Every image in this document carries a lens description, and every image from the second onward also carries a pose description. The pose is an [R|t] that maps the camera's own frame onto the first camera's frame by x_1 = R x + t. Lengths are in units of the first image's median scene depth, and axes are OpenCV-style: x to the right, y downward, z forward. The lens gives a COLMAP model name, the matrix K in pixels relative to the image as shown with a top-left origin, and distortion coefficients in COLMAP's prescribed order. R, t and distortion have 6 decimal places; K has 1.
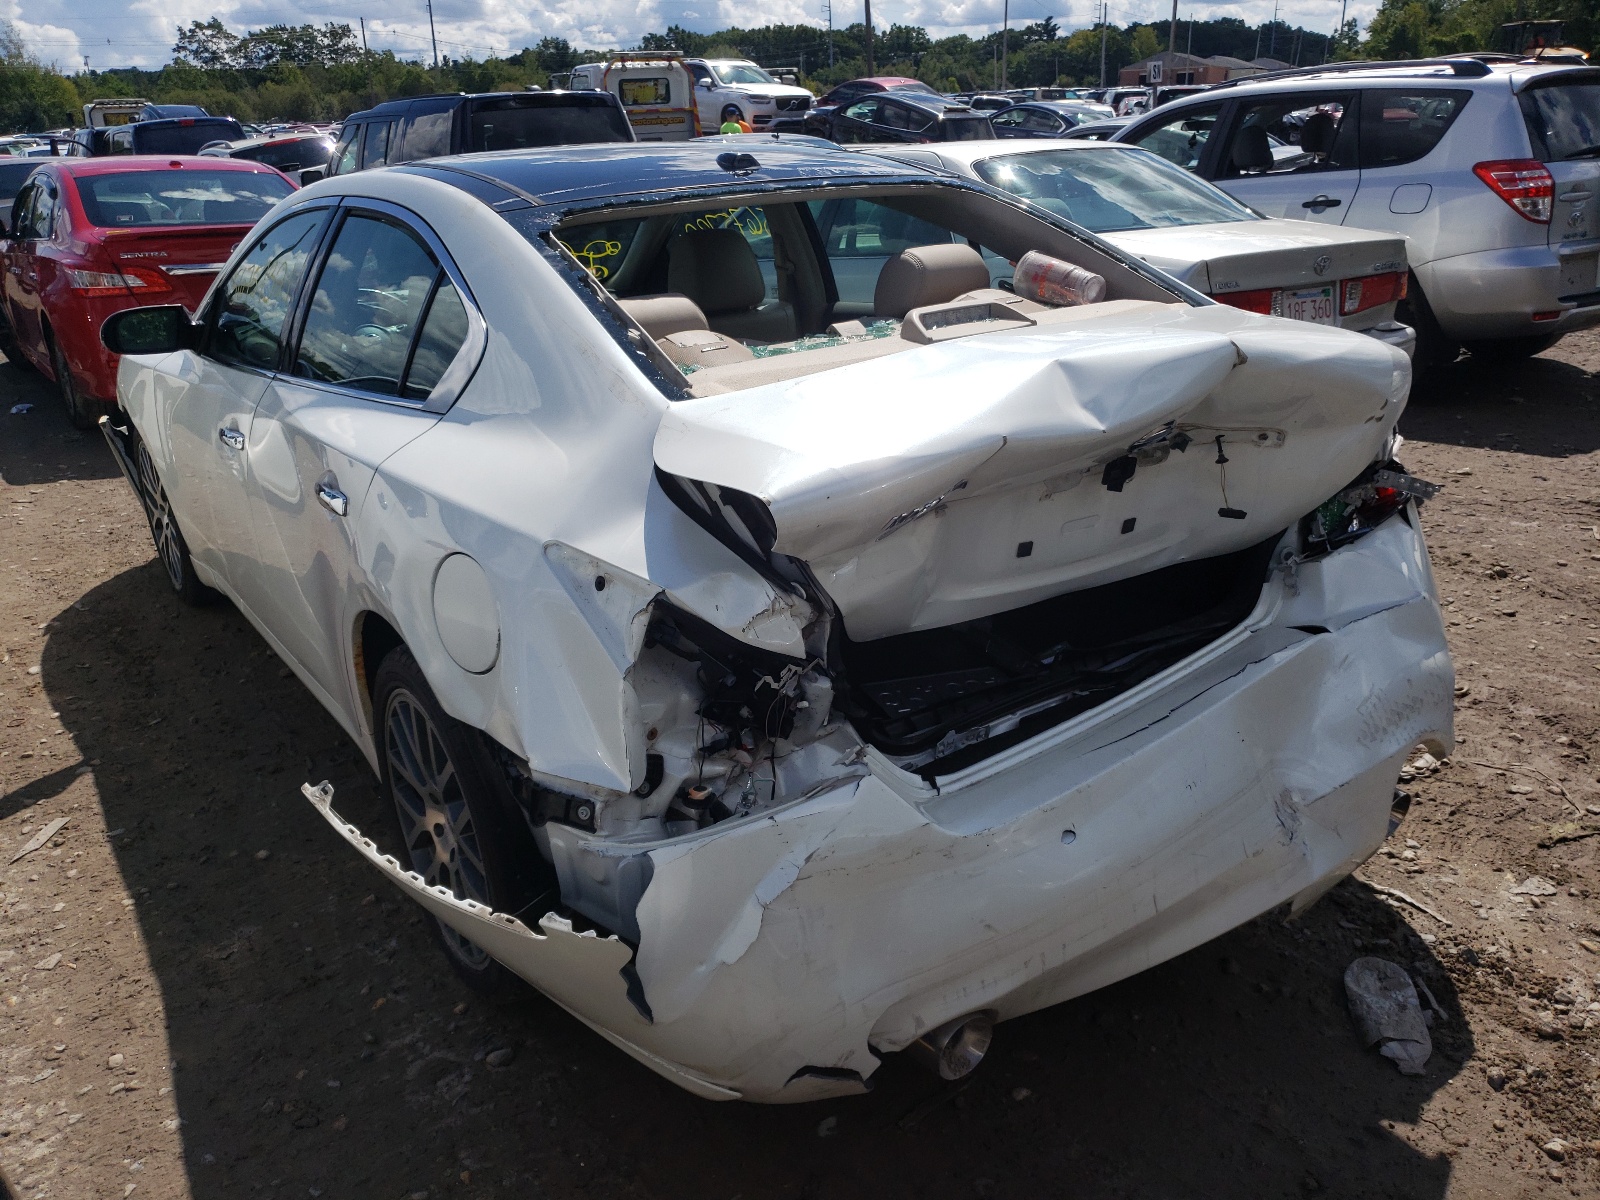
lens RADIAL K [[1702.8, 0, 695.0], [0, 1702.8, 603.2], [0, 0, 1]] dist [0.182883, -0.556878]
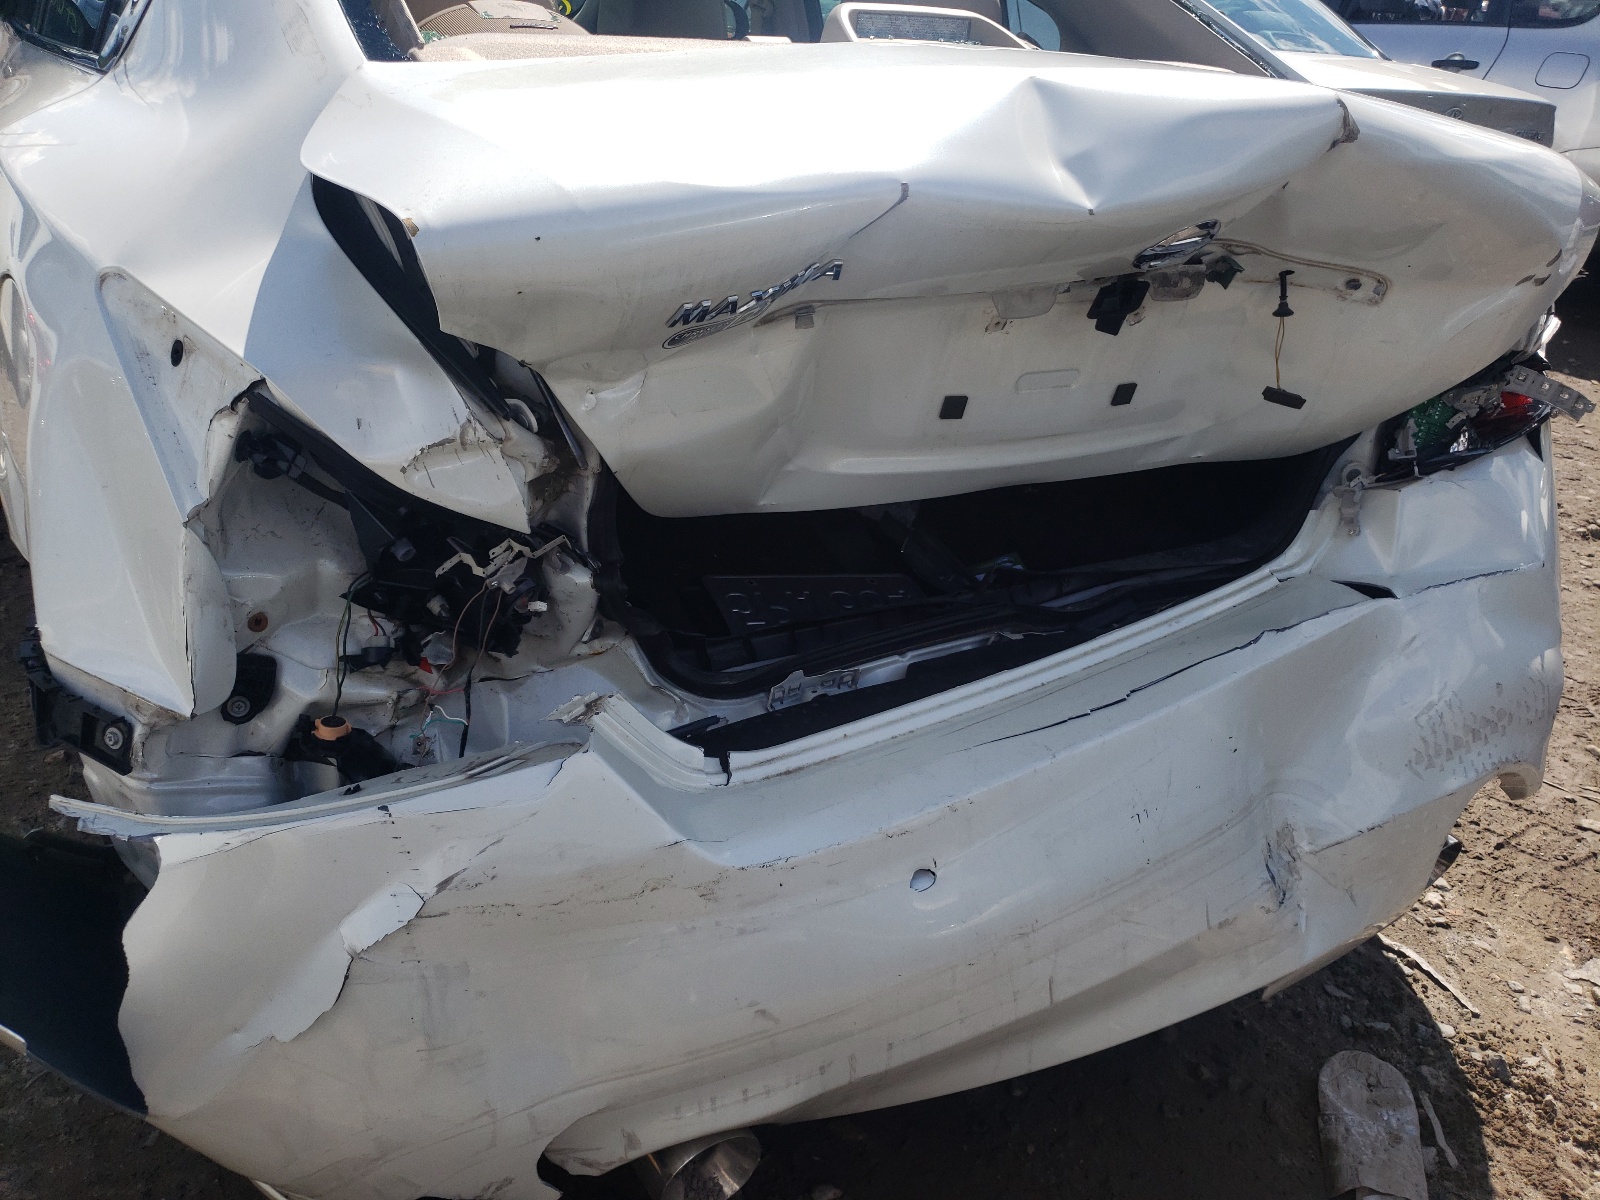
lens RADIAL K [[1325.0, 0, 800.0], [0, 1325.0, 600.0], [0, 0, 1]] dist [0.080151, -0.176170]
pose [[0.989521, 0.143356, -0.017220, 0.151986], [-0.140352, 0.983006, 0.118327, -0.011306], [0.033890, -0.114671, 0.992825, 0.489303]]
